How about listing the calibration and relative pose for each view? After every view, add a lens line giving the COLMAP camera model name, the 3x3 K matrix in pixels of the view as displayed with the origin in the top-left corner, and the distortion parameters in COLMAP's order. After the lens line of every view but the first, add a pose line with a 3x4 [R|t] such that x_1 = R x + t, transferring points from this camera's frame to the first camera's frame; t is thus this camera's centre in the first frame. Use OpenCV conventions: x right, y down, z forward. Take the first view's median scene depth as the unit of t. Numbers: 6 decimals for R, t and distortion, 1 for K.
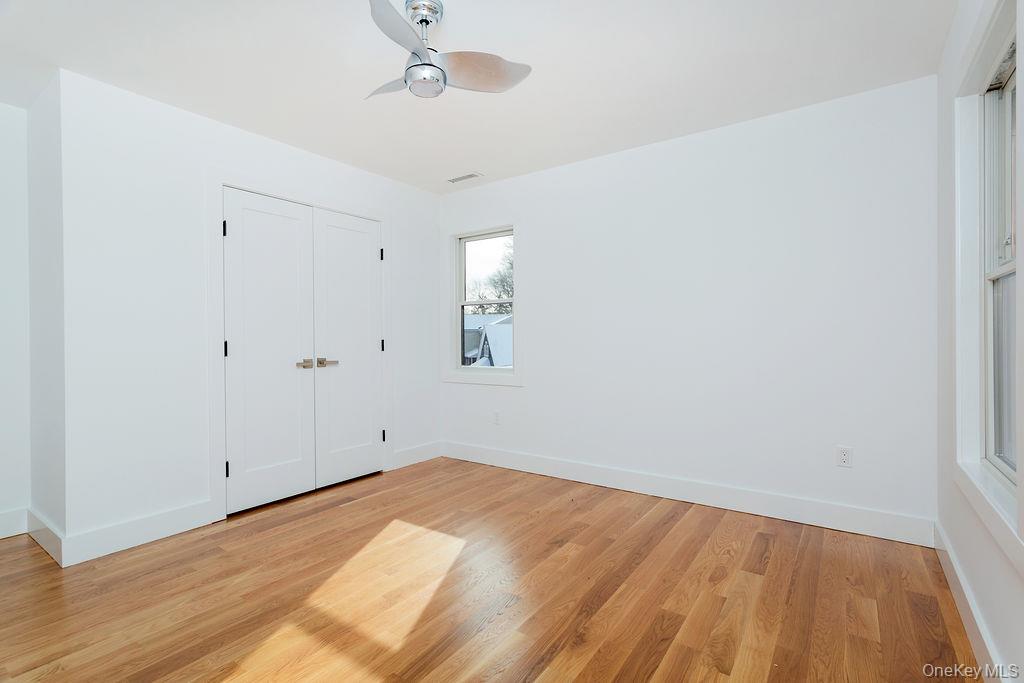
lens RADIAL K [[482.4, 0, 513.8], [0, 482.4, 339.8], [0, 0, 1]] dist [0.002510, 0.001407]
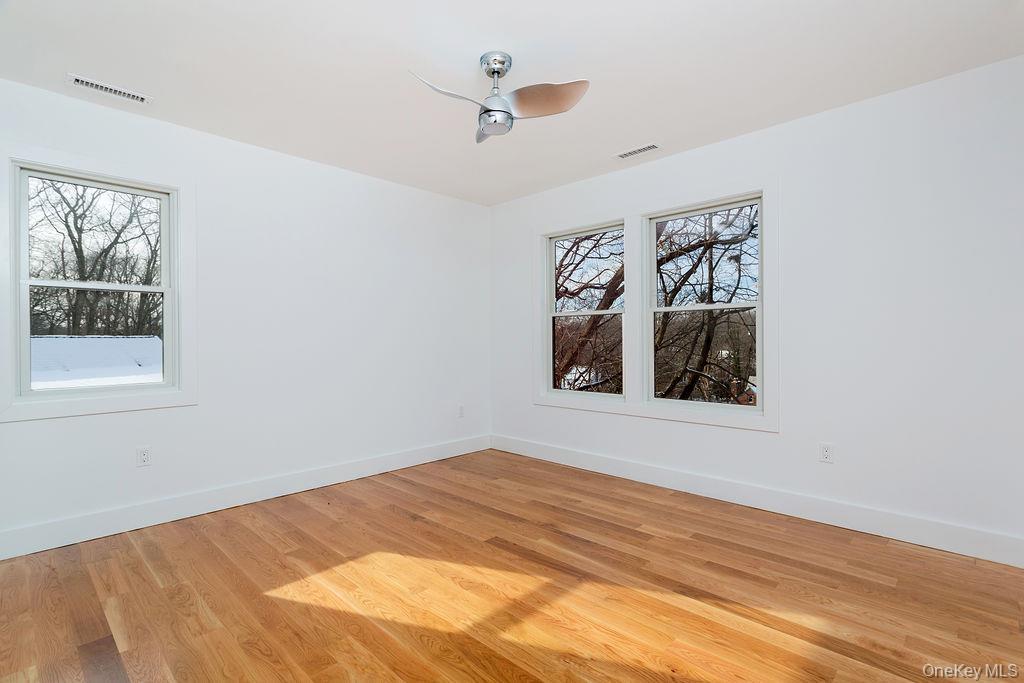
lens RADIAL K [[482.4, 0, 515.5], [0, 482.4, 338.9], [0, 0, 1]] dist [0.002510, 0.001407]
pose [[0.149419, 0.005393, 0.988759, -0.970792], [0.005848, 0.999963, -0.006338, 0.000131], [-0.988757, 0.006730, 0.149381, 0.560567]]
